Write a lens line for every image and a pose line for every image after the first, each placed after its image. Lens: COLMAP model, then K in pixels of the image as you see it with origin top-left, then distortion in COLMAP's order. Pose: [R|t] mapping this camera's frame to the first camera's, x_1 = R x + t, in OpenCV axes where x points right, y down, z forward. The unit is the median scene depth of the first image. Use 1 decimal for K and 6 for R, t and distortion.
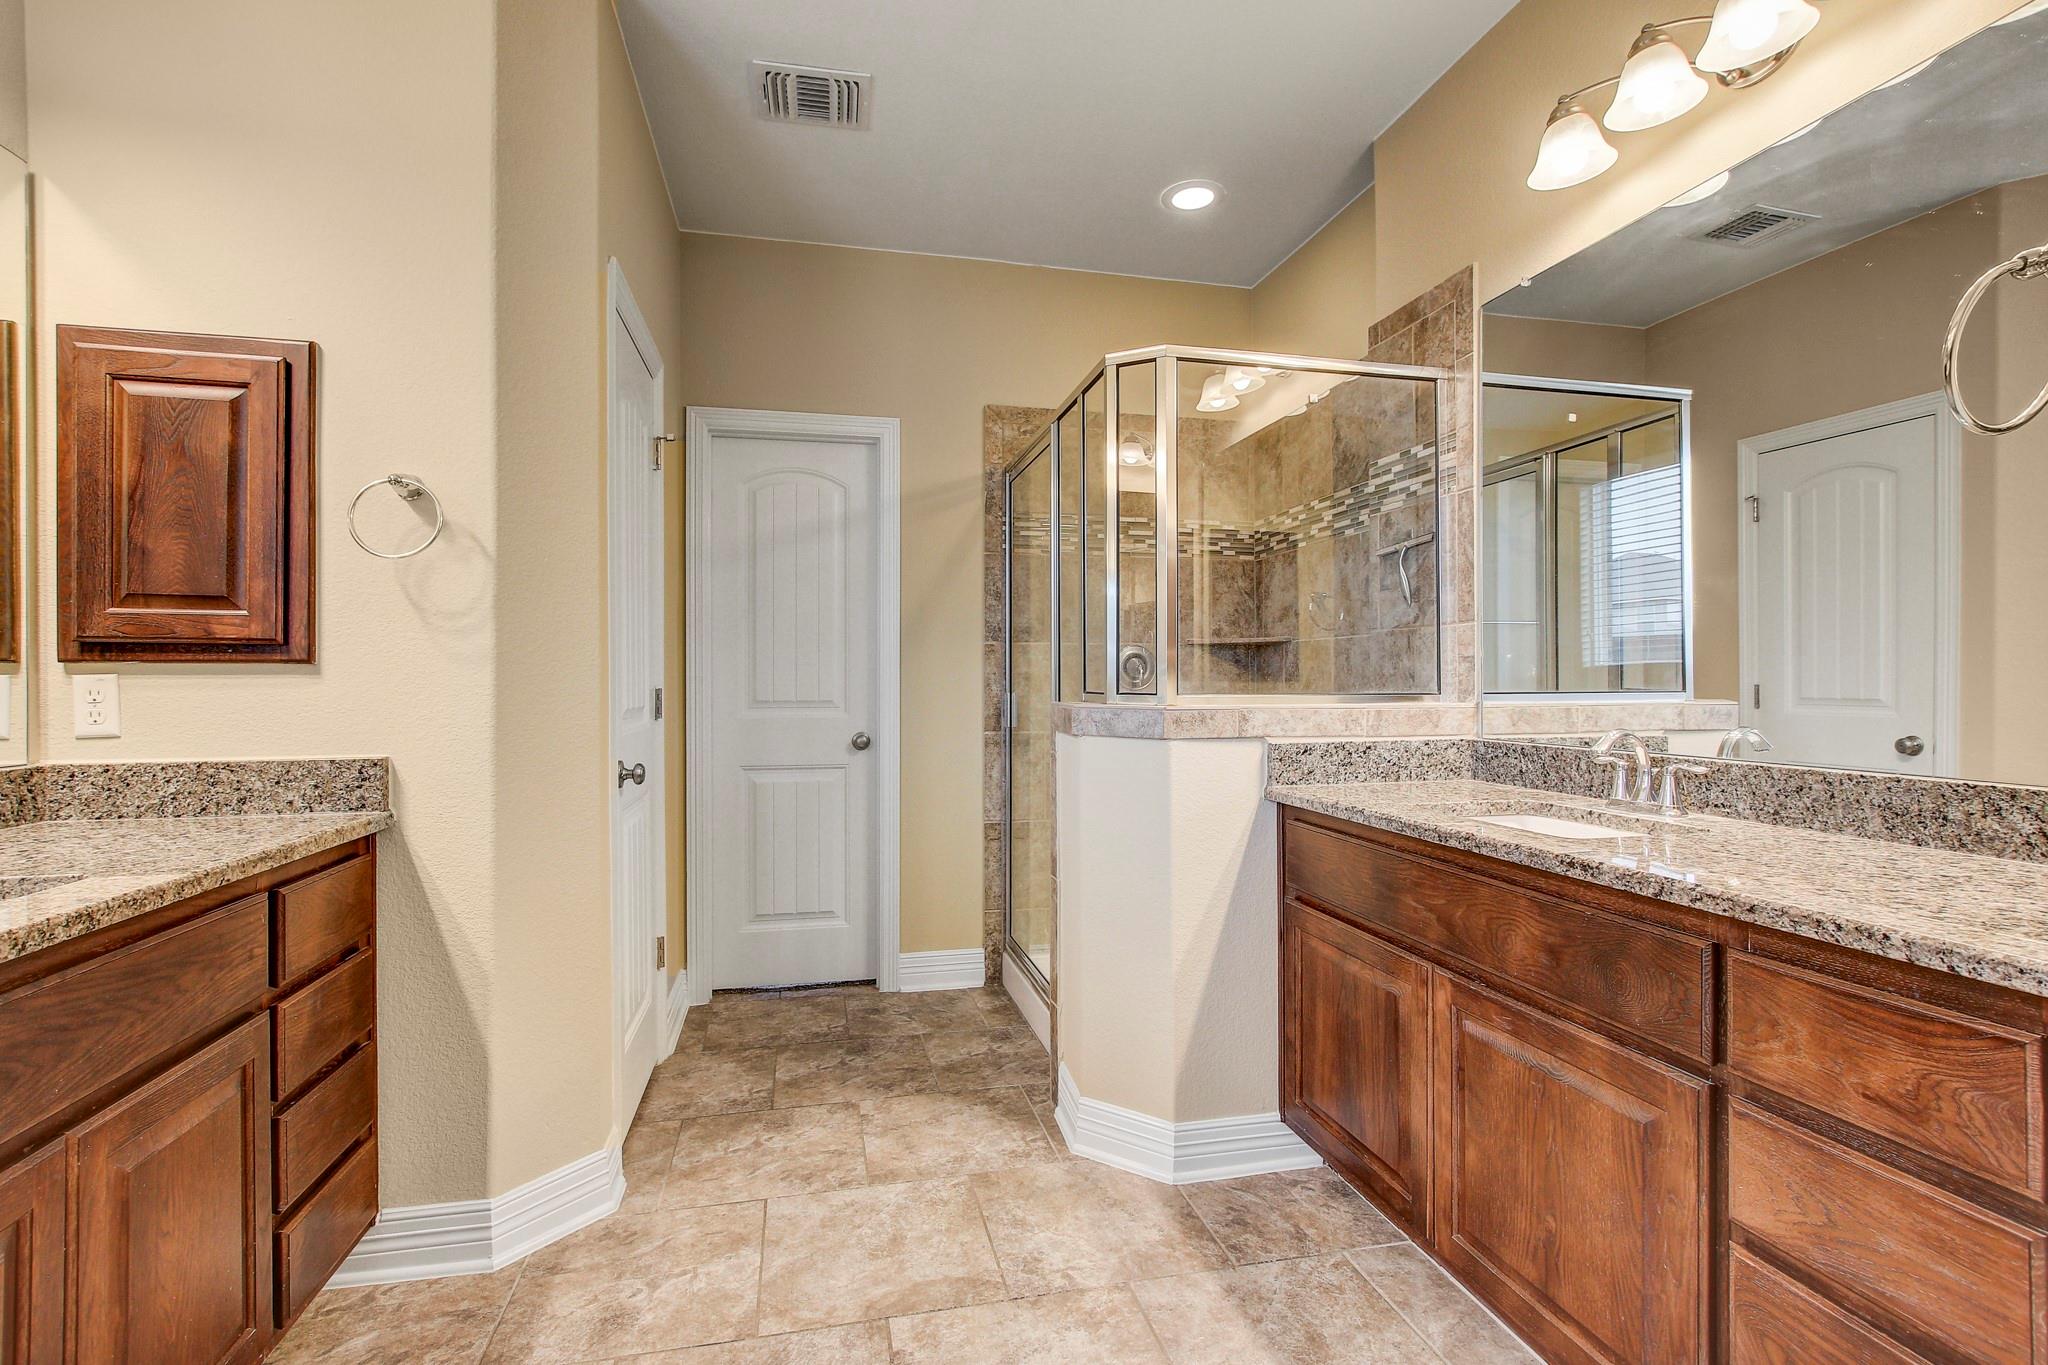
lens RADIAL K [[946.1, 0, 1026.3], [0, 946.1, 680.1], [0, 0, 1]] dist [-0.012513, 0.003332]
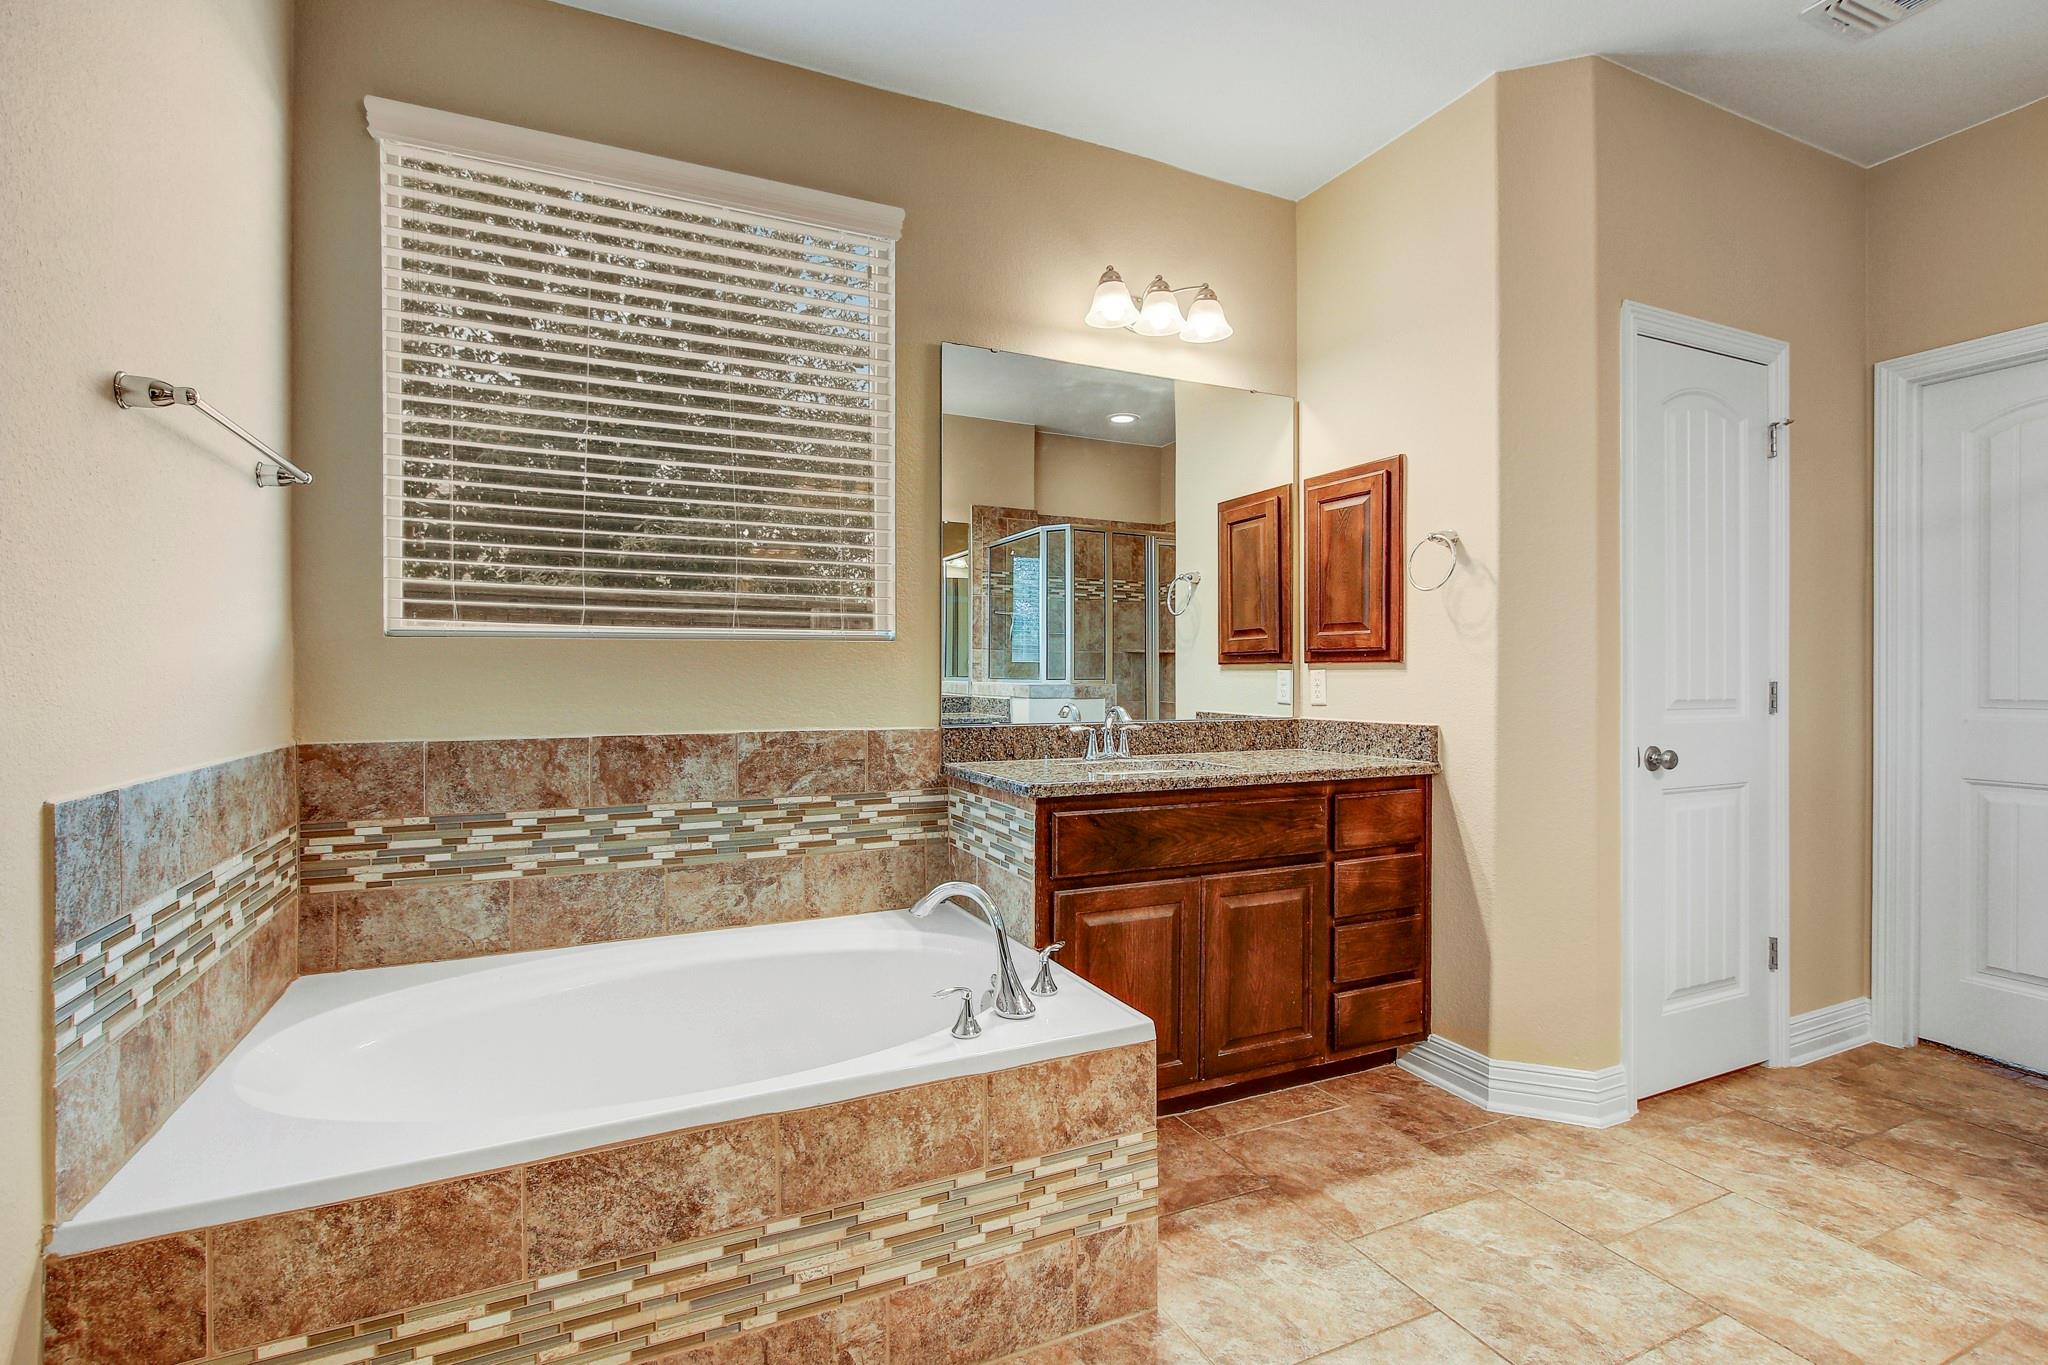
lens RADIAL K [[946.1, 0, 1023.1], [0, 946.1, 680.0], [0, 0, 1]] dist [-0.012513, 0.003332]
pose [[0.209069, 0.005601, -0.977885, 0.605826], [-0.001013, 0.999984, 0.005511, 0.003527], [0.977900, -0.000162, 0.209071, 0.063239]]
